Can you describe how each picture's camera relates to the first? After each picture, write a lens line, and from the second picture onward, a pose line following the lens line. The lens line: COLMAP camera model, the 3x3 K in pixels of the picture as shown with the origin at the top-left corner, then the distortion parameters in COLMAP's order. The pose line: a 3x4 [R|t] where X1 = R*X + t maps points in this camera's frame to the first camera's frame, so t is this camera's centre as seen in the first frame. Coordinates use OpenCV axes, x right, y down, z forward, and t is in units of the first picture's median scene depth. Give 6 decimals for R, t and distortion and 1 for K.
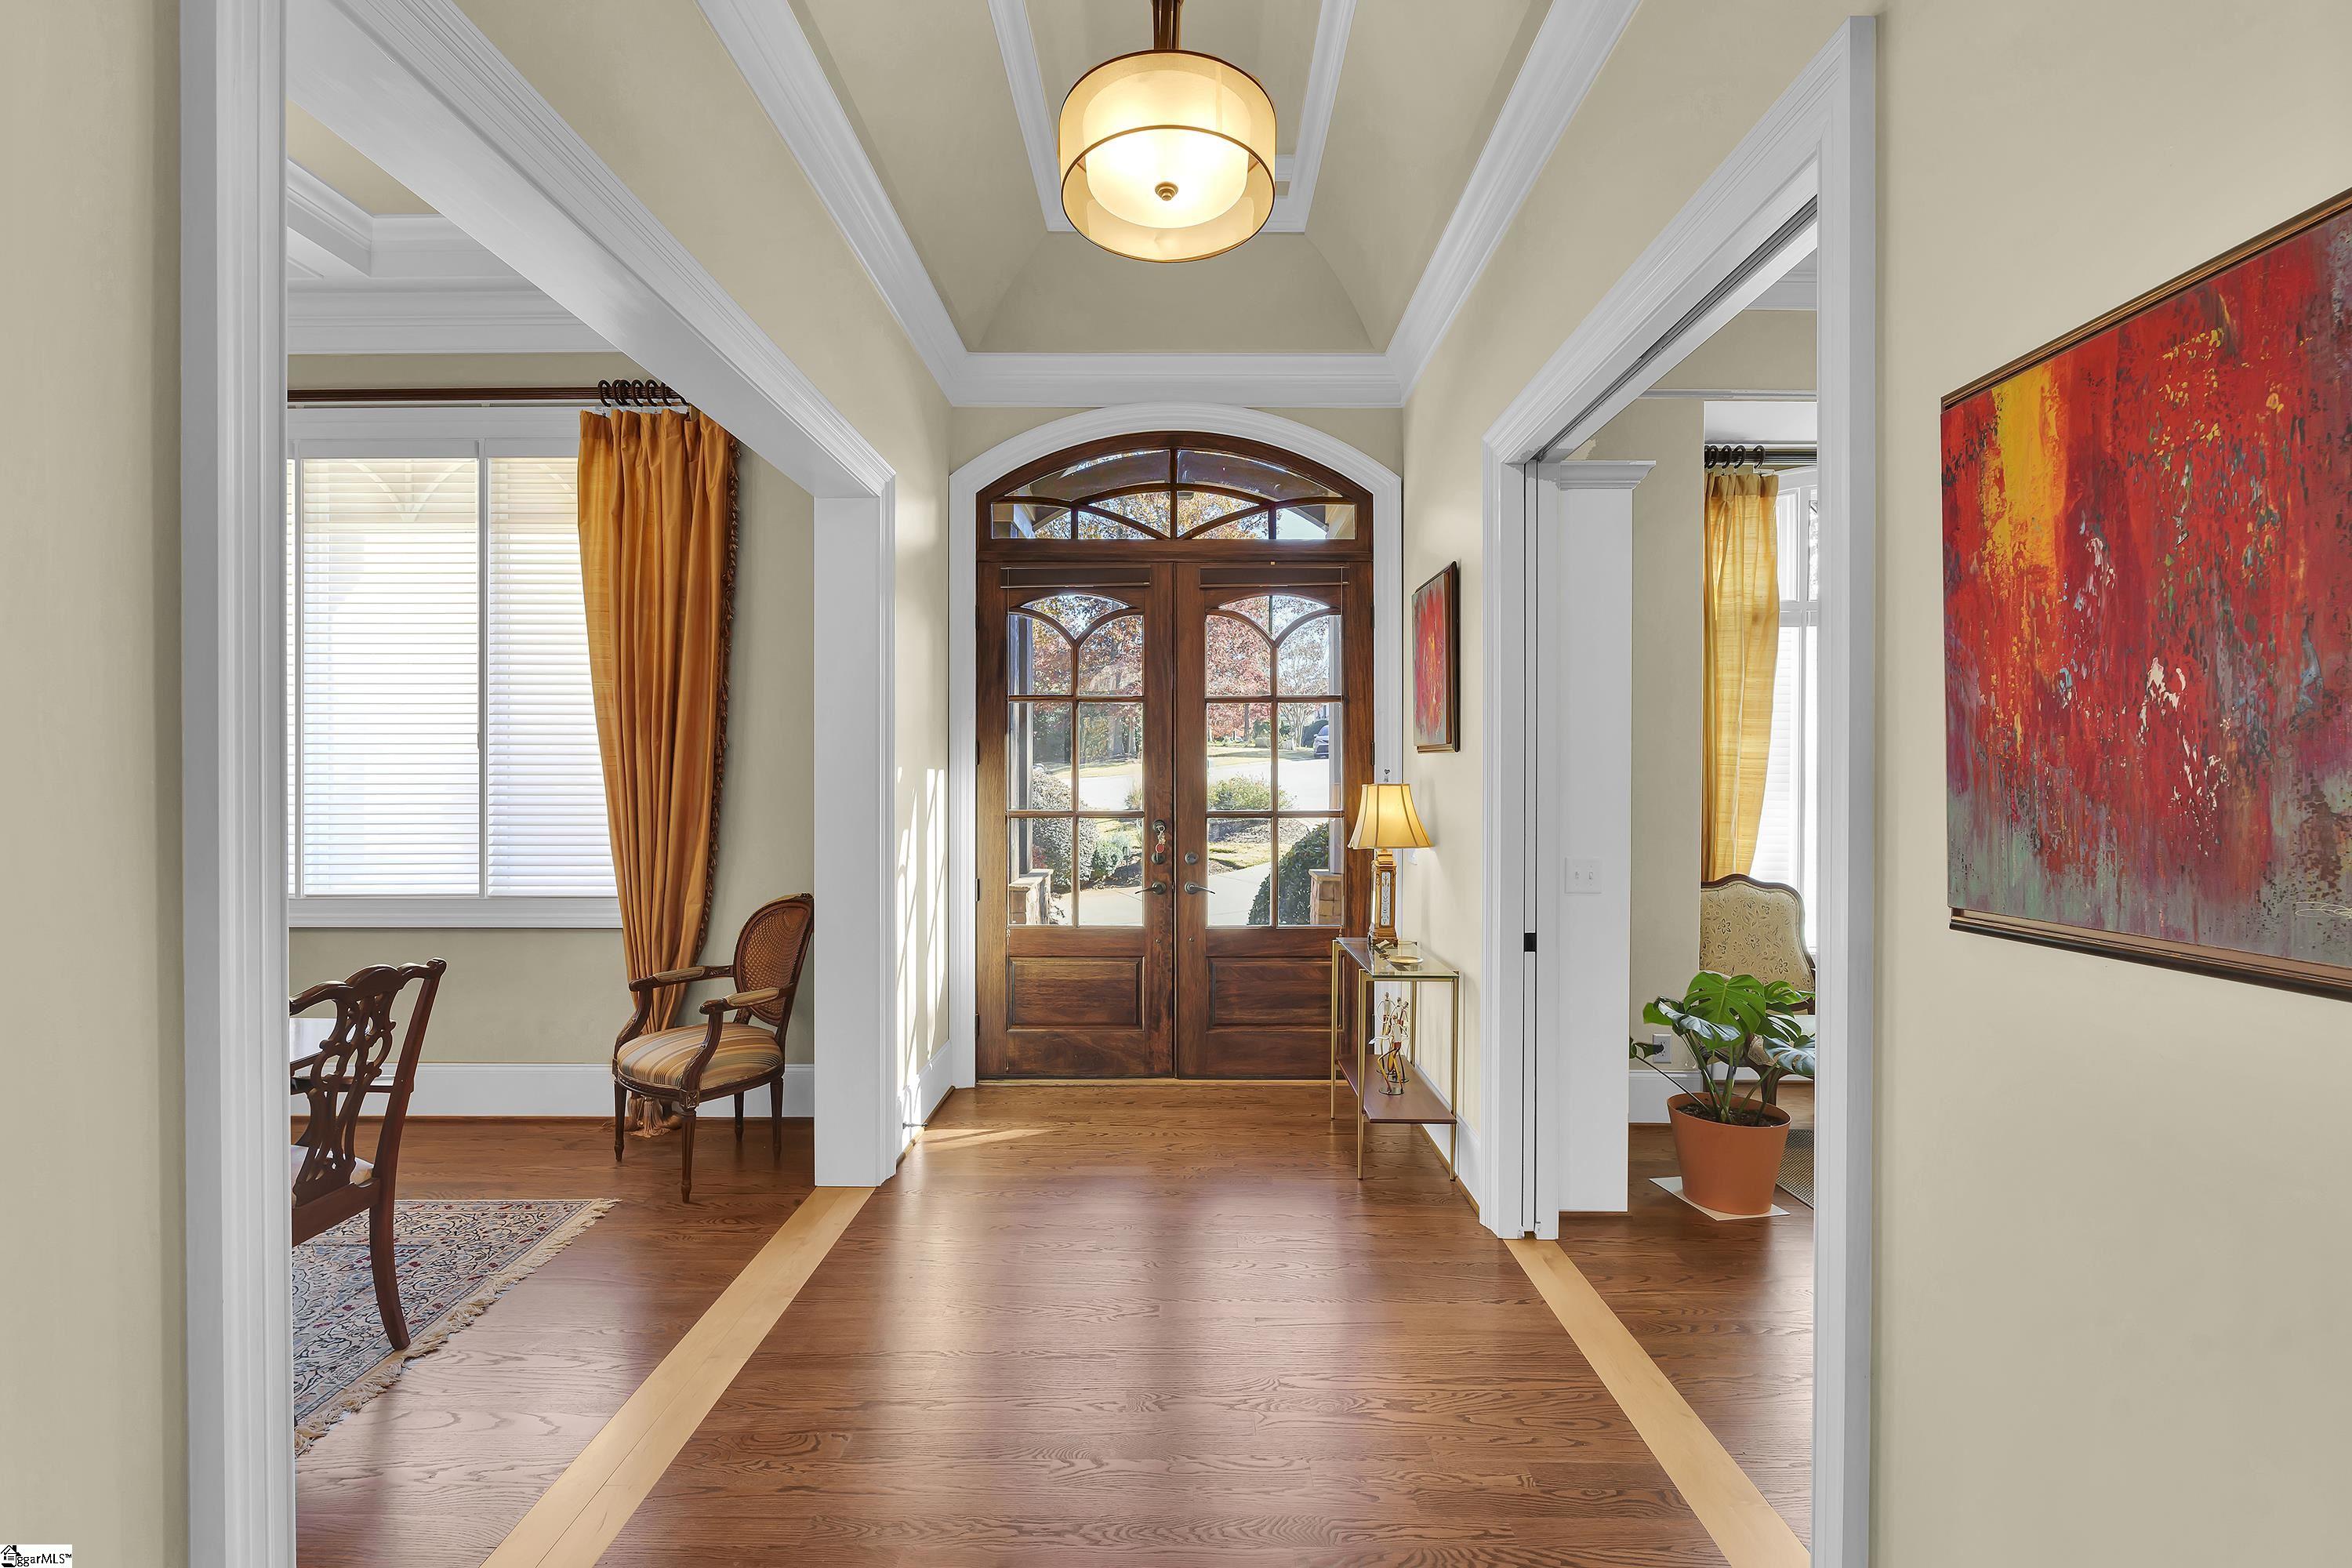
lens RADIAL K [[1021.2, 0, 1168.0], [0, 1021.2, 776.0], [0, 0, 1]] dist [-0.002972, 0.000506]
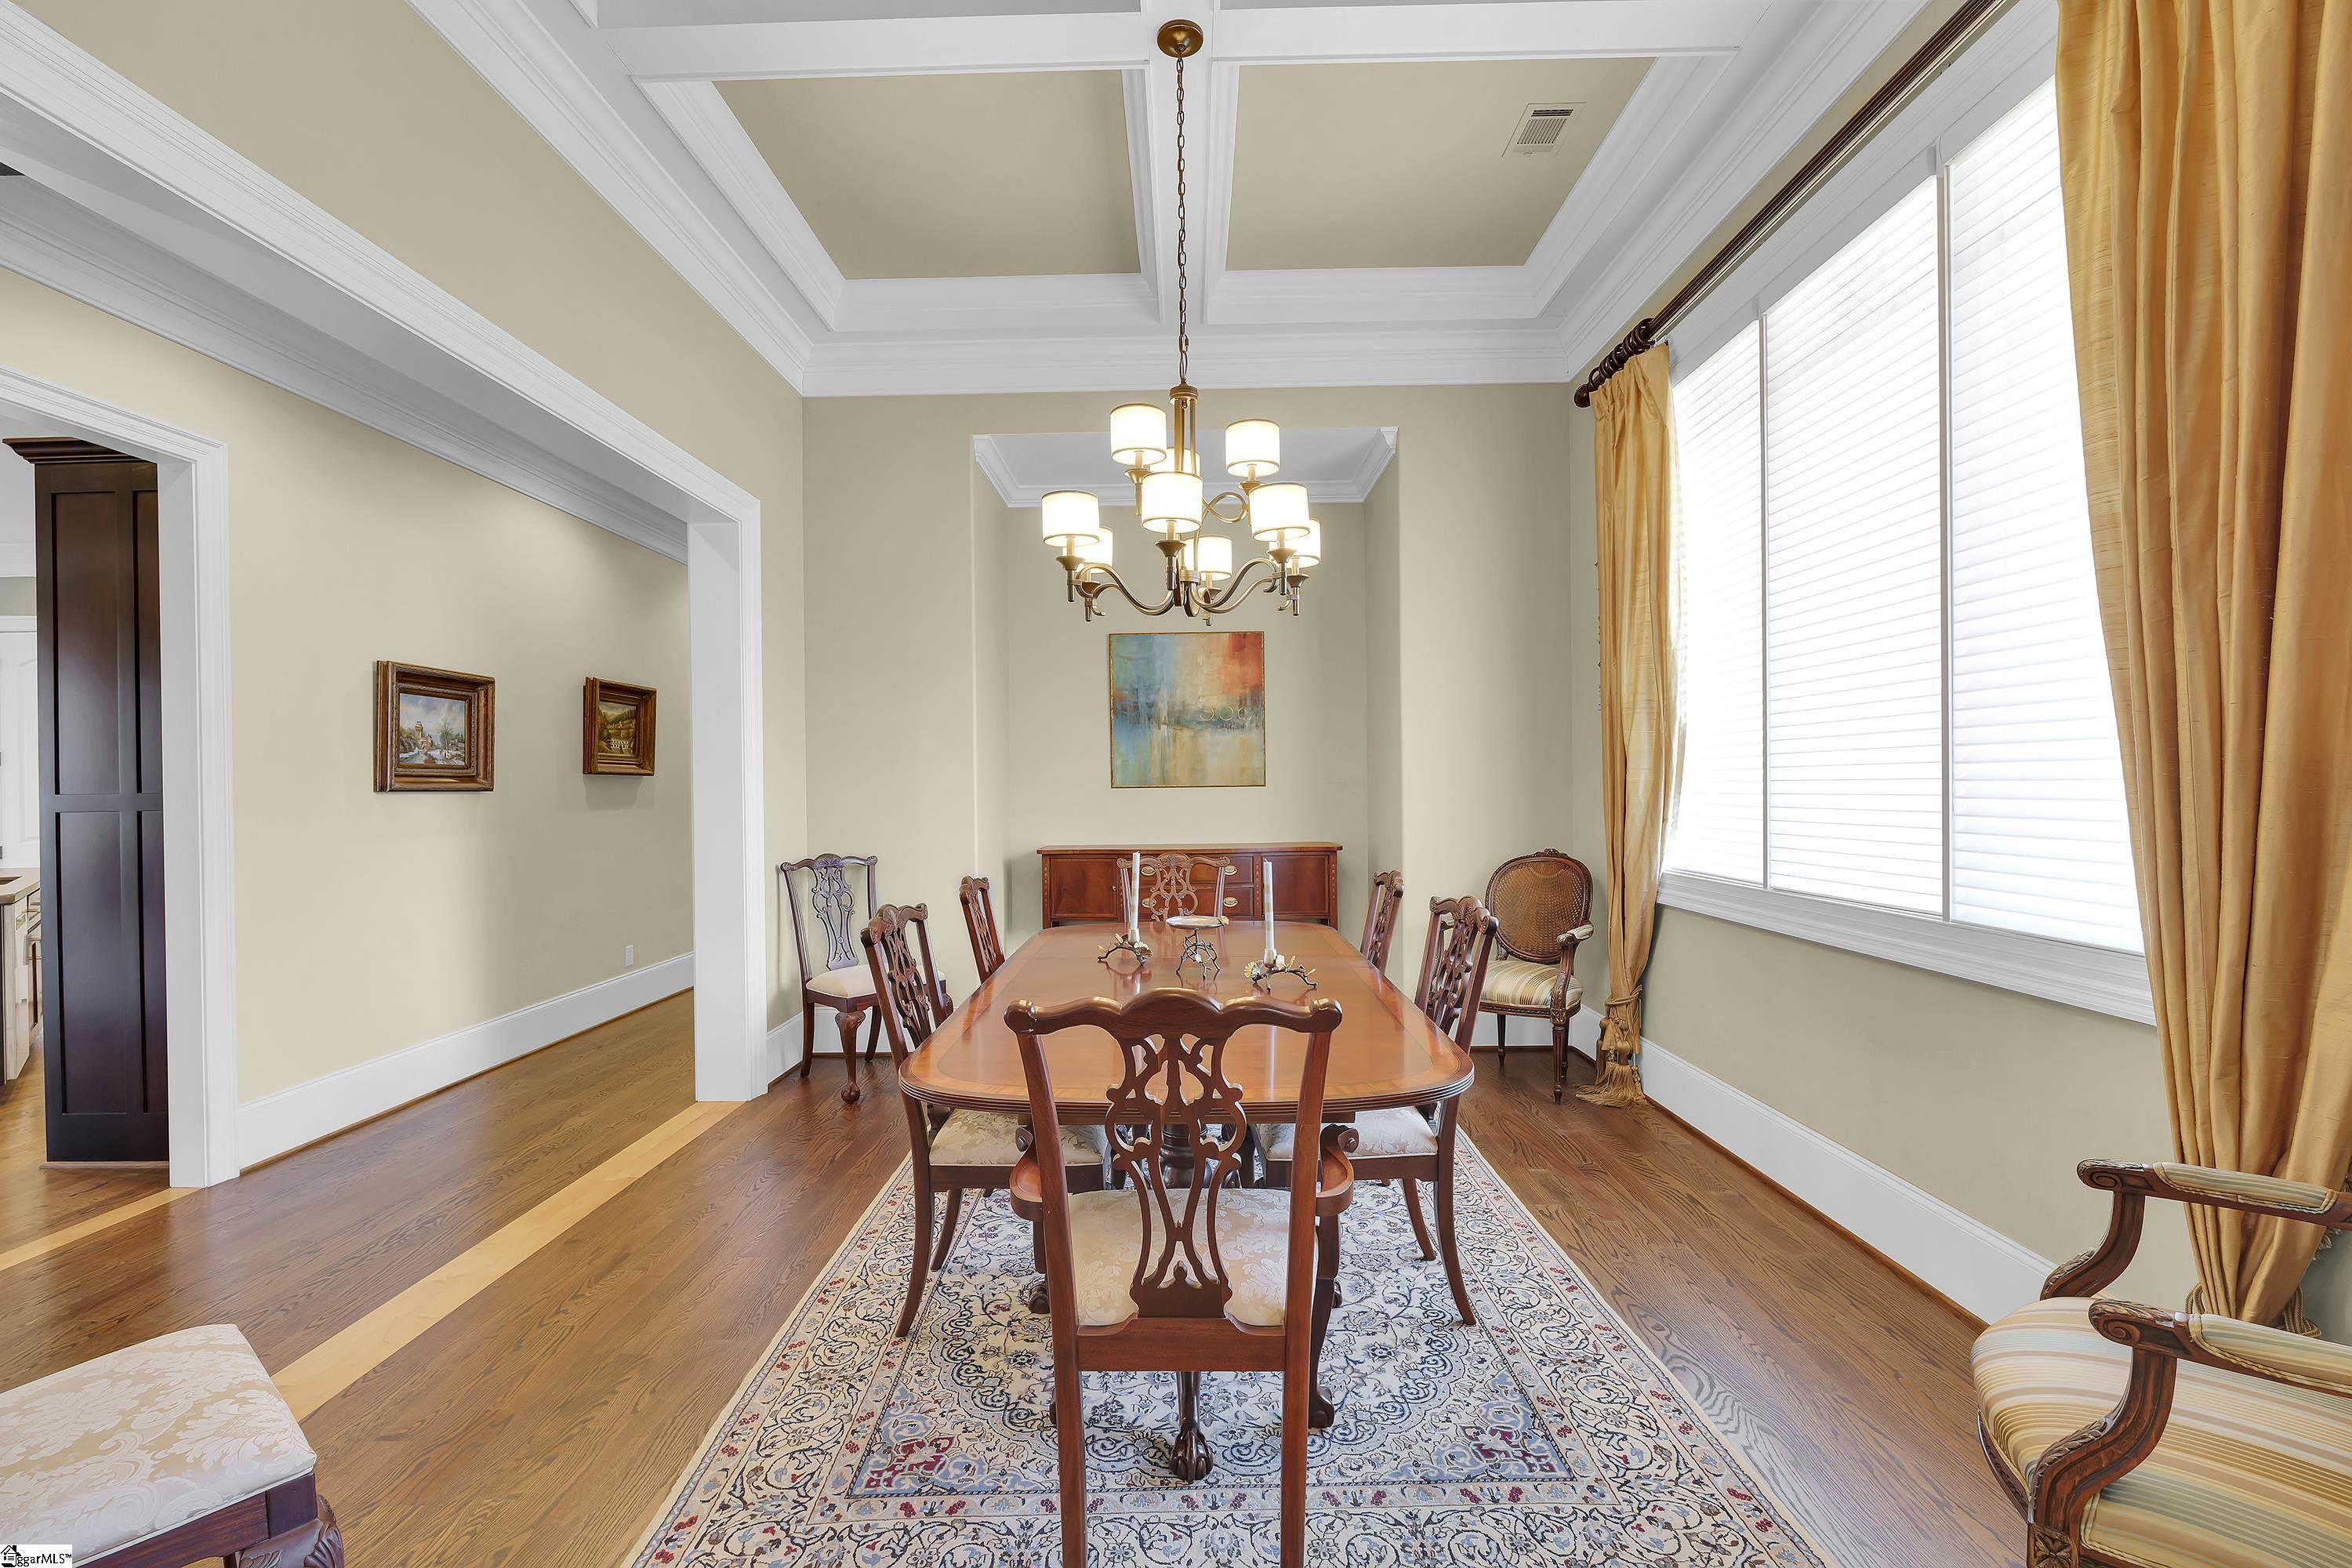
lens RADIAL K [[1021.2, 0, 1172.6], [0, 1021.2, 782.9], [0, 0, 1]] dist [-0.002972, 0.000506]
pose [[-0.008244, -0.000642, -0.999966, -0.076096], [0.014333, 0.999897, -0.000760, 0.030067], [0.999863, -0.014338, -0.008234, 0.500081]]
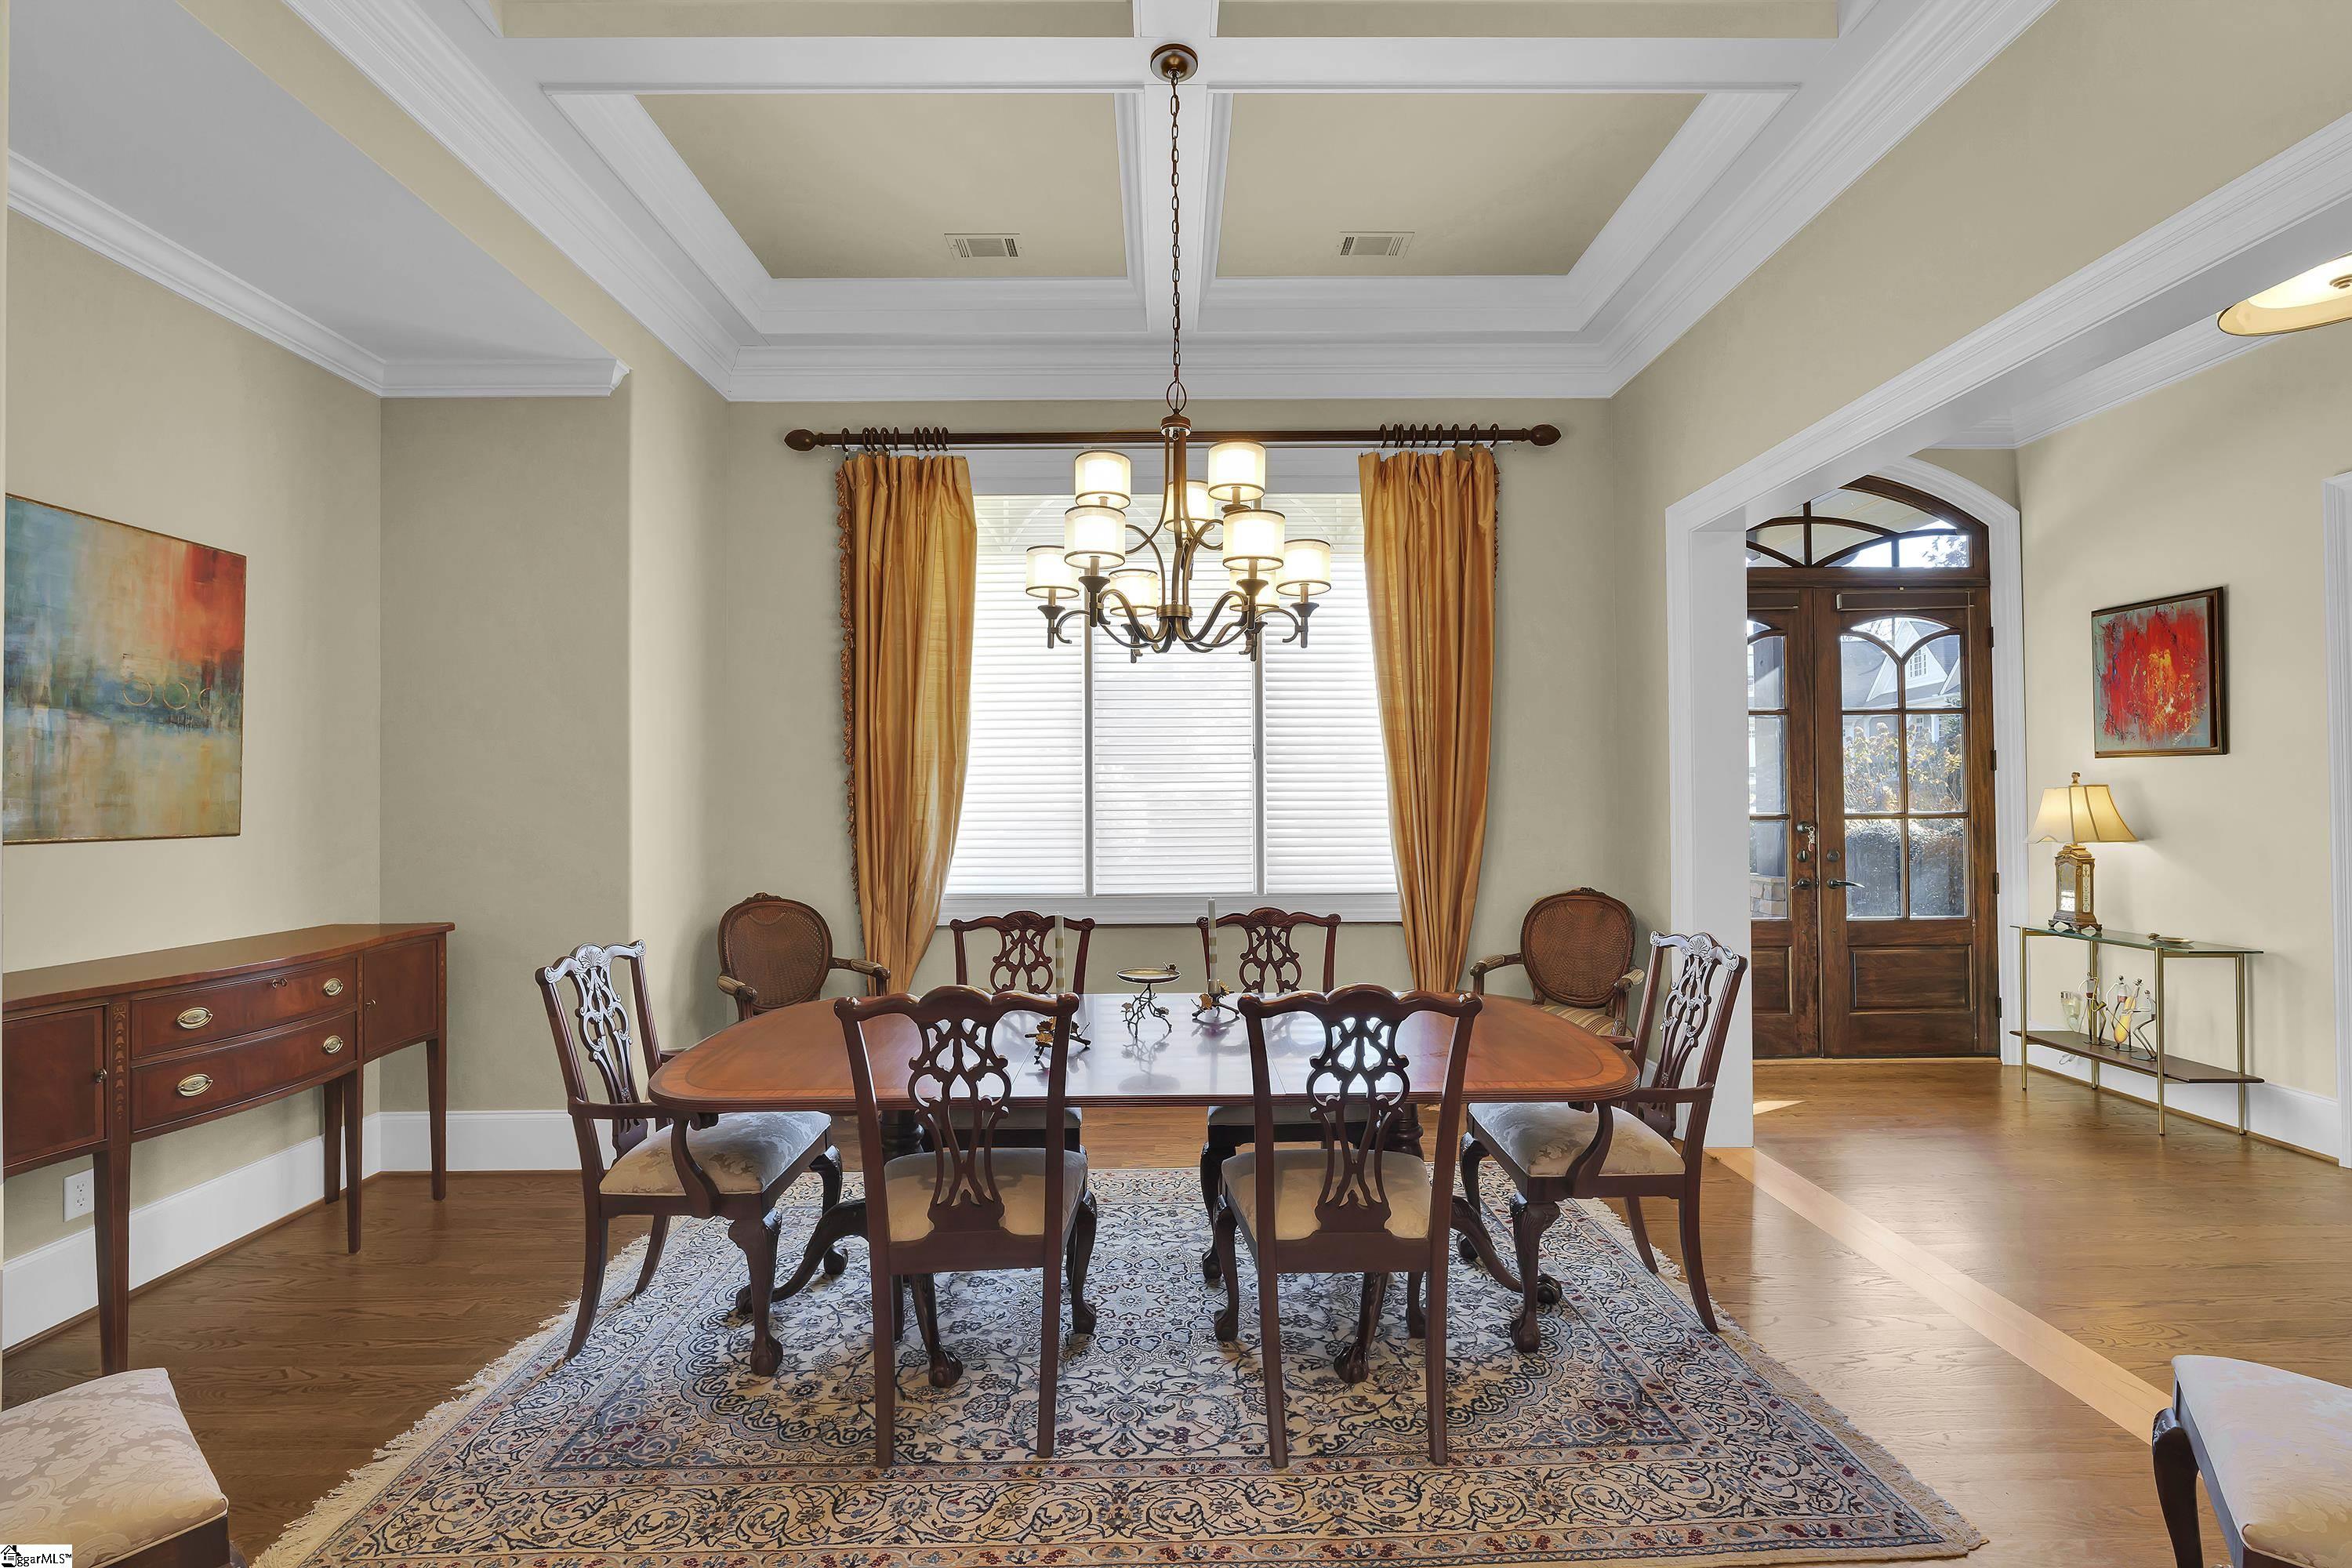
lens RADIAL K [[1021.2, 0, 1182.1], [0, 1021.2, 779.2], [0, 0, 1]] dist [-0.002972, 0.000506]
pose [[0.999815, -0.005611, 0.018383, -0.695549], [0.005932, 0.999830, -0.017463, 0.012856], [-0.018282, 0.017568, 0.999679, -0.084106]]
